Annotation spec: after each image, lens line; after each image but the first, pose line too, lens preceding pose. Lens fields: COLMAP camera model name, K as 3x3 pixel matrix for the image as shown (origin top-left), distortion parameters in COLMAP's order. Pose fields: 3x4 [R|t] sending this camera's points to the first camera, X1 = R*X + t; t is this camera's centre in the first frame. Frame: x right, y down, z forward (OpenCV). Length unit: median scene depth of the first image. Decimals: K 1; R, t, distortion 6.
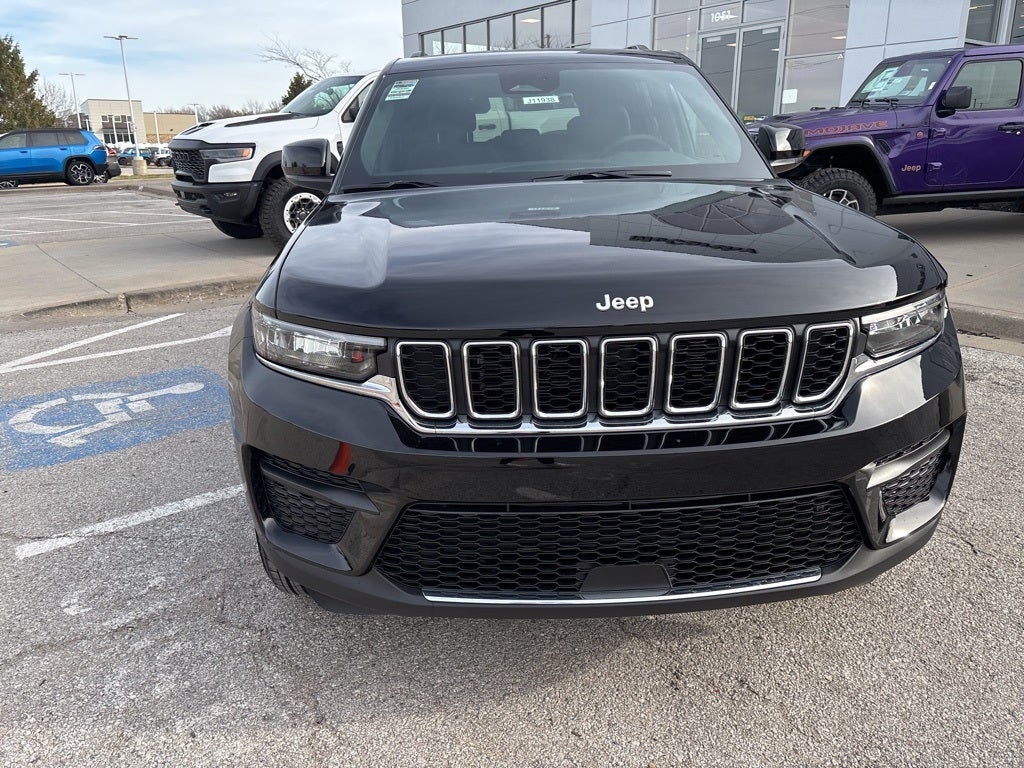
lens RADIAL K [[774.9, 0, 507.3], [0, 774.9, 377.6], [0, 0, 1]] dist [0.053834, -0.065349]
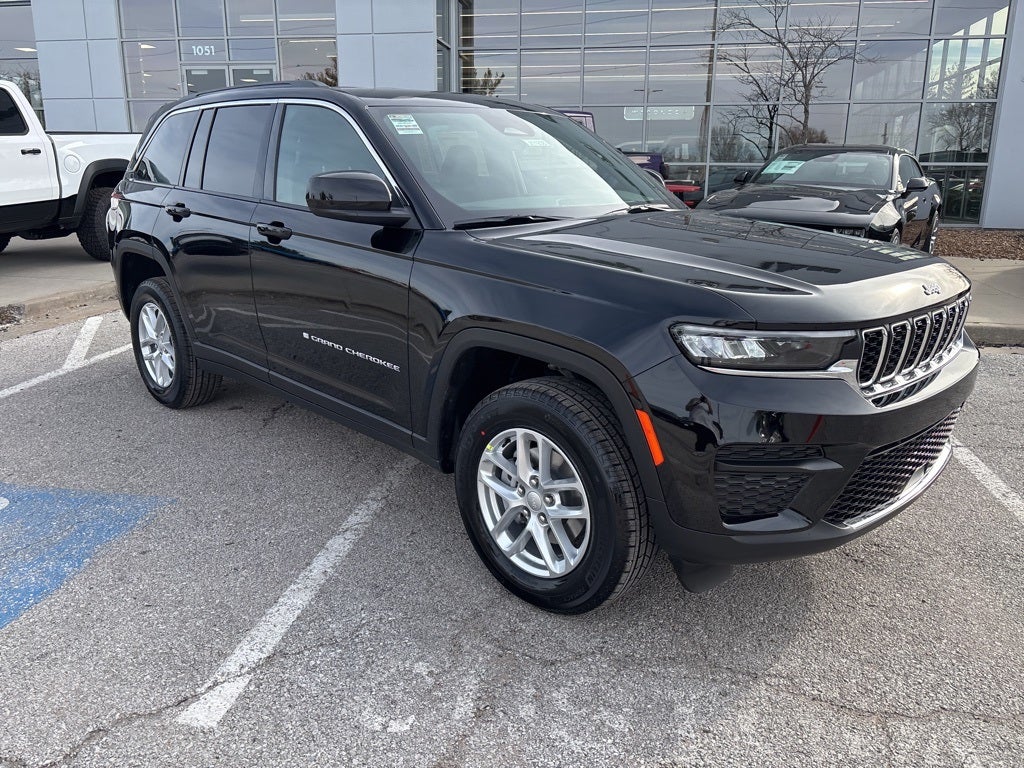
lens RADIAL K [[774.9, 0, 508.4], [0, 774.9, 383.5], [0, 0, 1]] dist [0.053834, -0.065349]
pose [[0.734699, -0.149737, 0.661662, -0.921426], [0.172741, 0.984480, 0.030983, -0.065082], [-0.656032, 0.091533, 0.749162, 0.254201]]
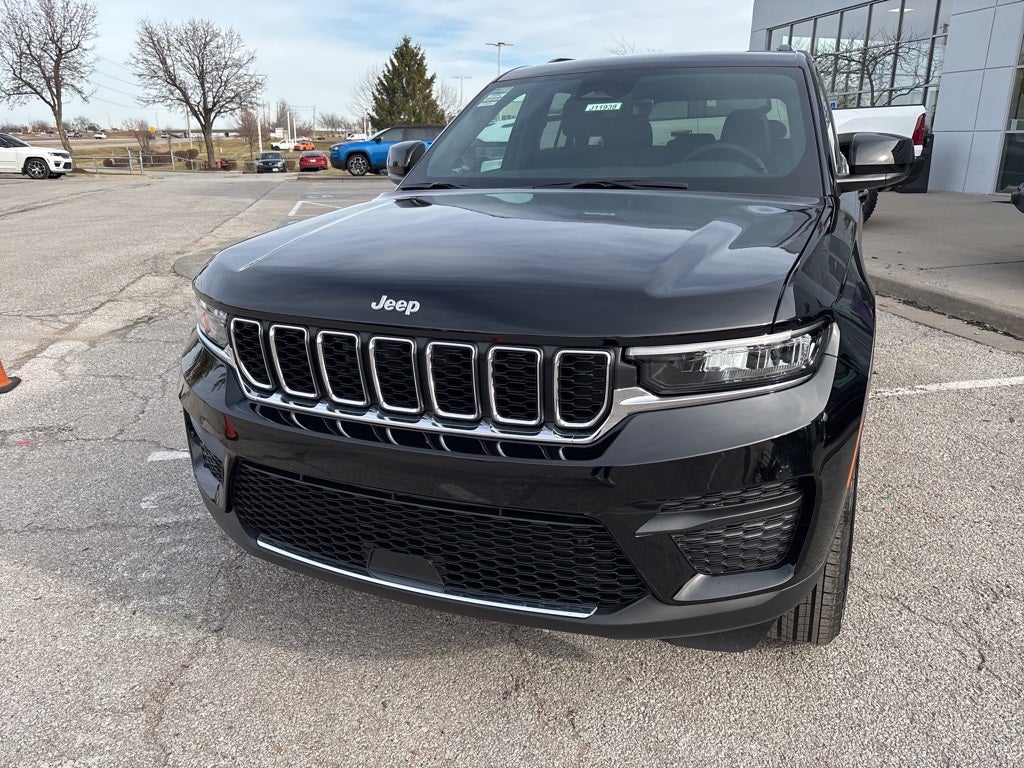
lens RADIAL K [[774.9, 0, 510.5], [0, 774.9, 370.2], [0, 0, 1]] dist [0.053834, -0.065349]
pose [[0.904844, 0.138077, -0.402731, 0.451708], [-0.140456, 0.989801, 0.023783, -0.033925], [0.401908, 0.035046, 0.915009, 0.057424]]
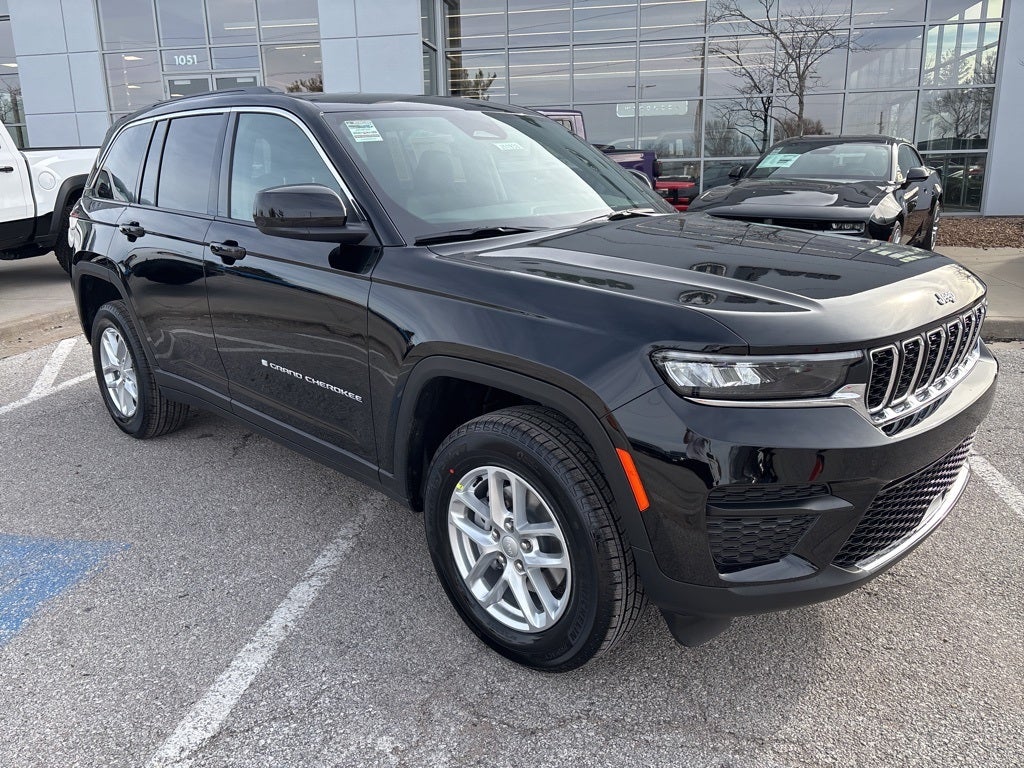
lens RADIAL K [[774.9, 0, 511.1], [0, 774.9, 384.8], [0, 0, 1]] dist [0.053834, -0.065349]
pose [[0.730198, -0.173305, 0.660891, -0.820571], [0.203382, 0.978580, 0.031902, -0.090128], [-0.652263, 0.111118, 0.749804, 0.298833]]
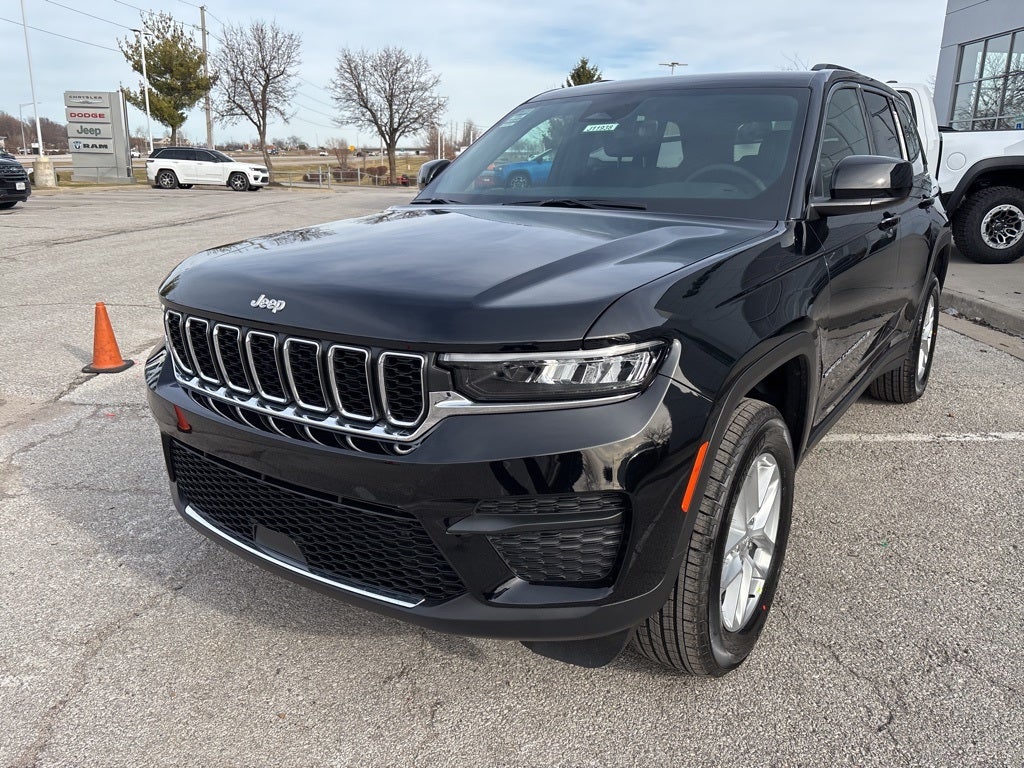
lens RADIAL K [[774.9, 0, 511.9], [0, 774.9, 367.2], [0, 0, 1]] dist [0.053834, -0.065349]
pose [[0.789928, 0.184121, -0.584904, 0.710870], [-0.203090, 0.978578, 0.033767, -0.071805], [0.578591, 0.092115, 0.810399, 0.161427]]
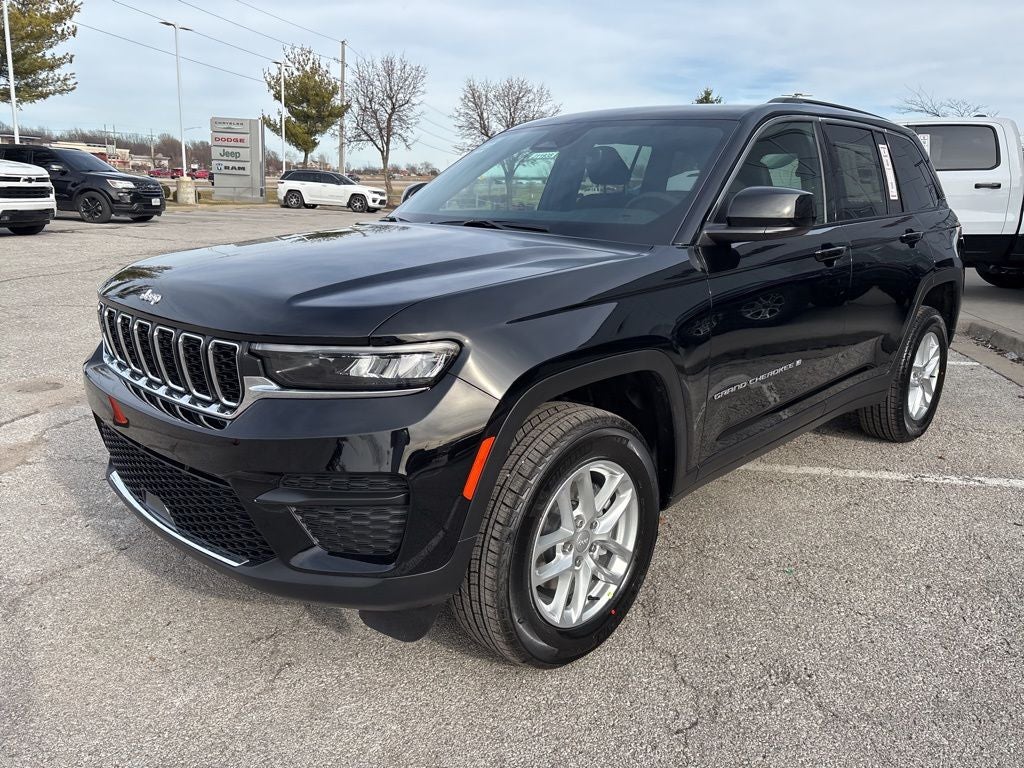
lens RADIAL K [[774.9, 0, 513.3], [0, 774.9, 365.4], [0, 0, 1]] dist [0.053834, -0.065349]
pose [[0.684878, 0.204142, -0.699477, 0.978427], [-0.254851, 0.966433, 0.032521, -0.115391], [0.682636, 0.155989, 0.713915, 0.287057]]
